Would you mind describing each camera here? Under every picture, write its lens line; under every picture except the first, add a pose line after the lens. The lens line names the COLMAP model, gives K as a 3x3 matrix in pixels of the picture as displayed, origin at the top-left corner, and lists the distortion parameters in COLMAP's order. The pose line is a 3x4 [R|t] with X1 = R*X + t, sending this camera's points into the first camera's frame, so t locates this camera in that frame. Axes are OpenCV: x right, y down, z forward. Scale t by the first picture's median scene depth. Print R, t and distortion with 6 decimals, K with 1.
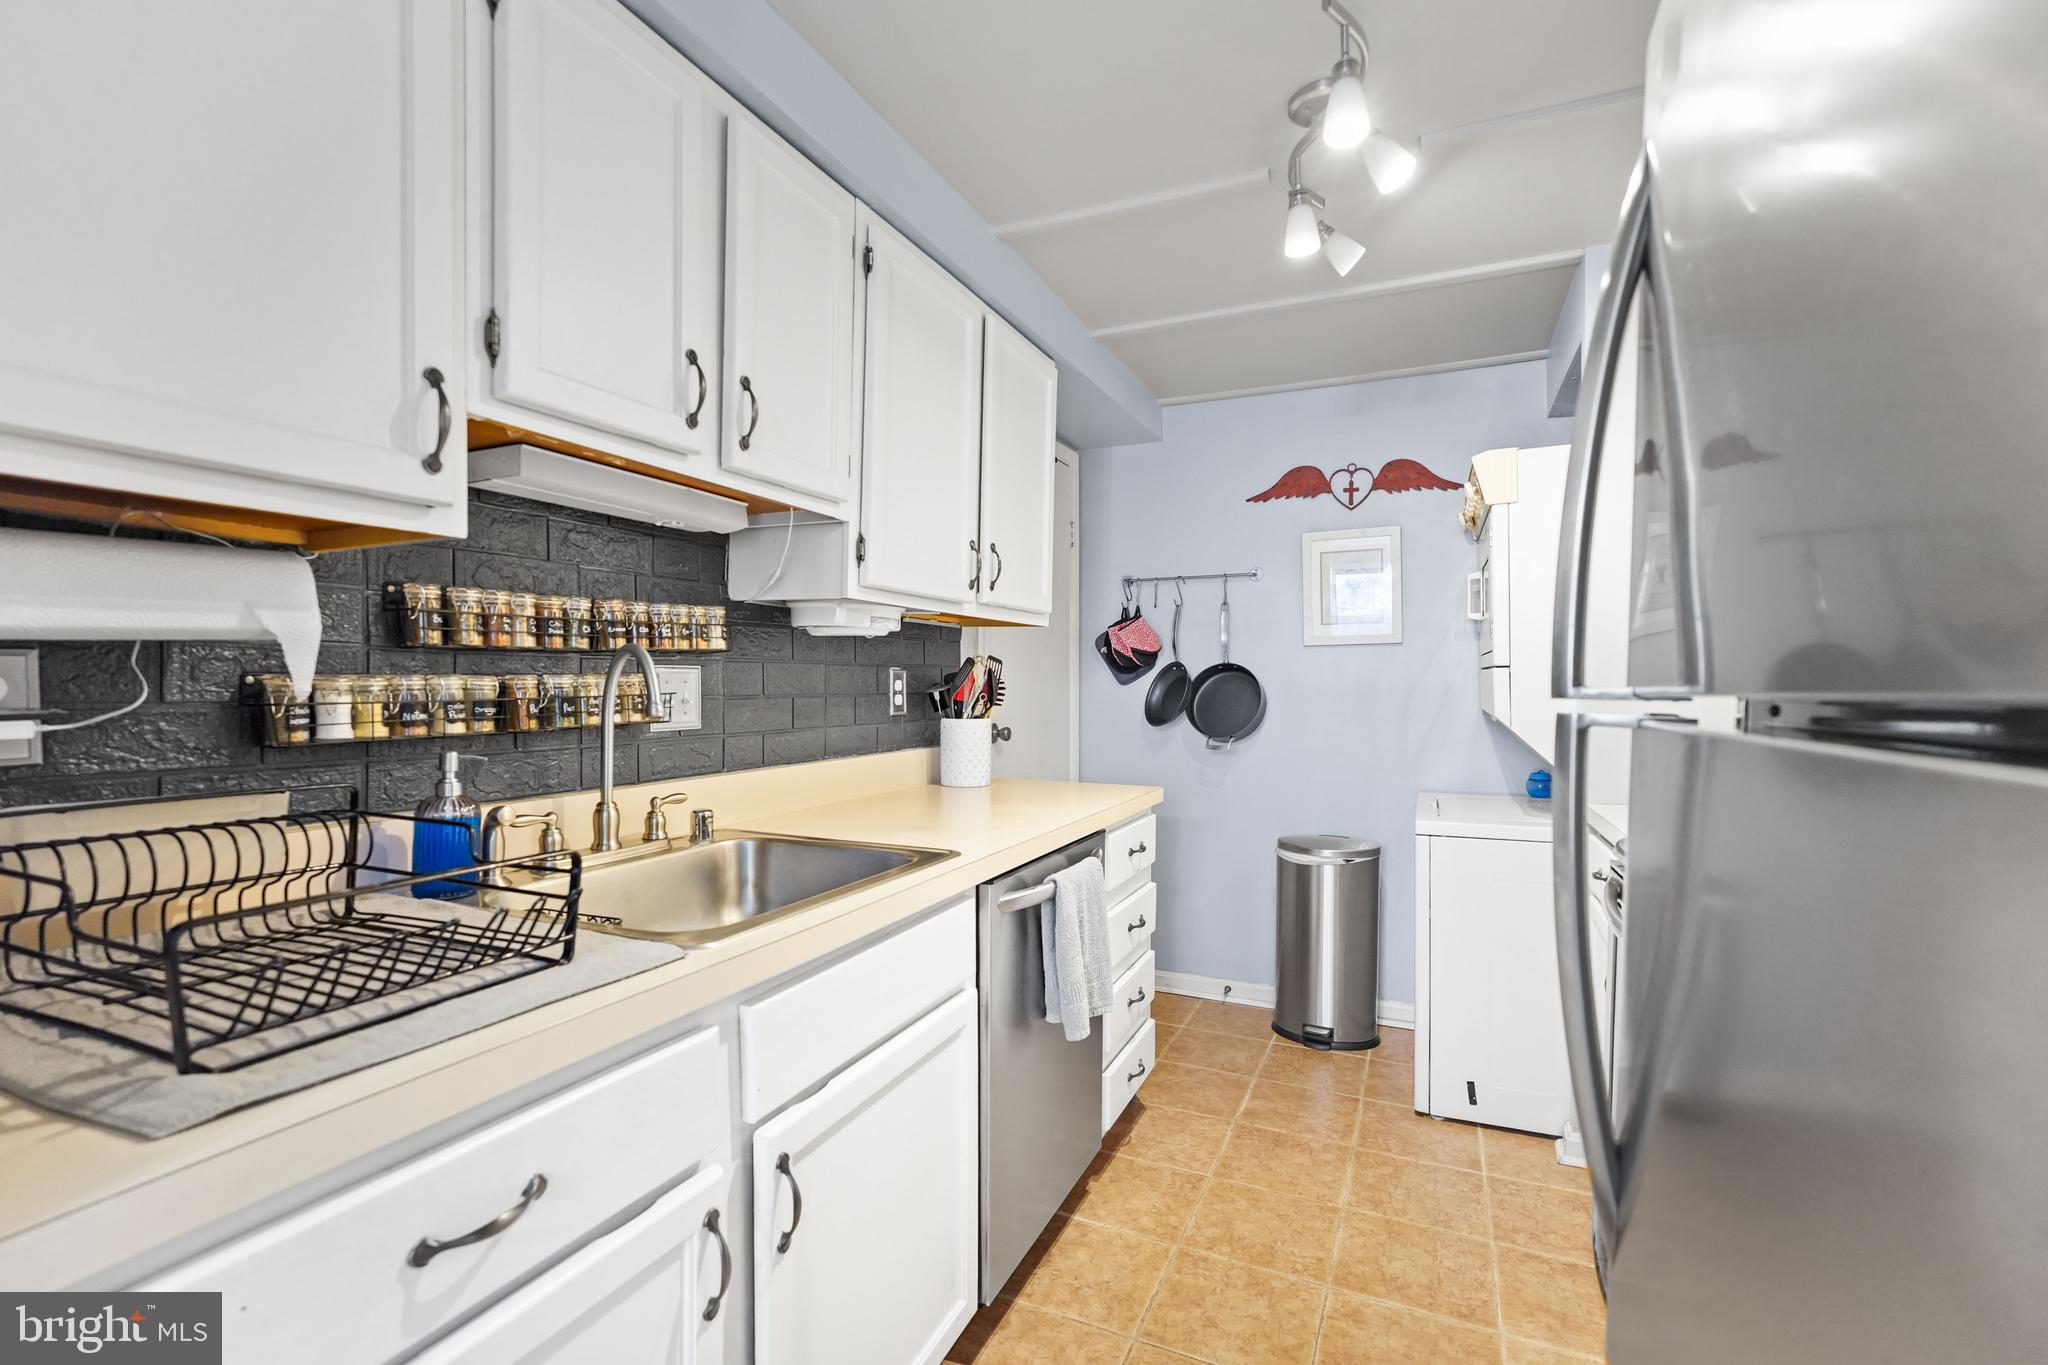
lens RADIAL K [[917.0, 0, 994.4], [0, 917.0, 692.7], [0, 0, 1]] dist [-0.013659, 0.007847]
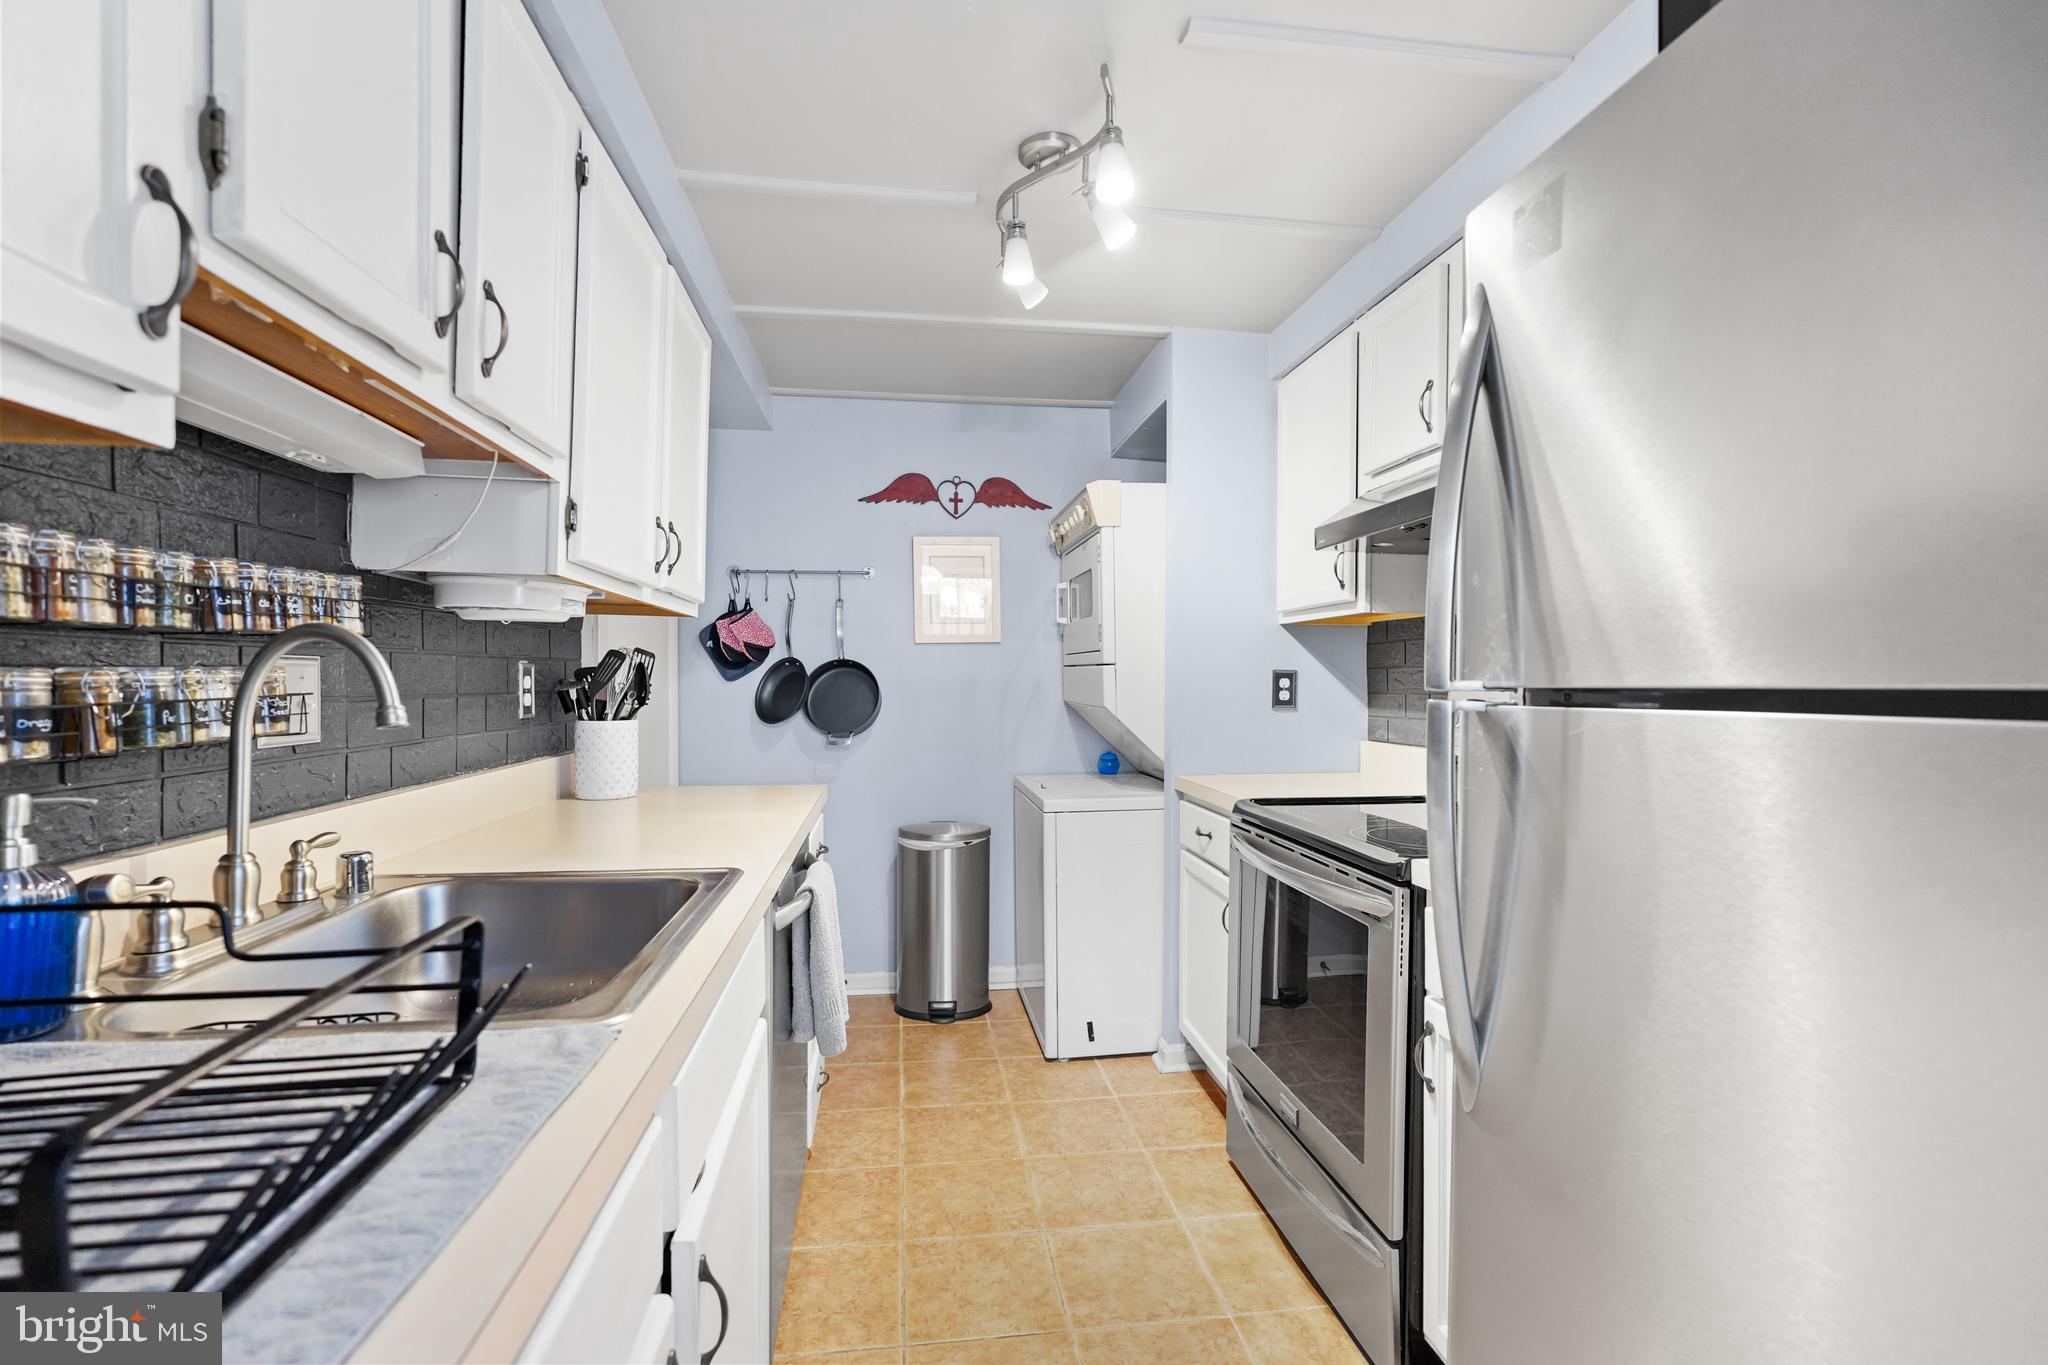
lens RADIAL K [[917.0, 0, 1016.6], [0, 917.0, 678.8], [0, 0, 1]] dist [-0.013659, 0.007847]
pose [[0.839896, -0.002233, 0.542743, -0.218704], [0.008483, 0.999923, -0.009012, 0.000199], [-0.542682, 0.012173, 0.839850, 0.079625]]
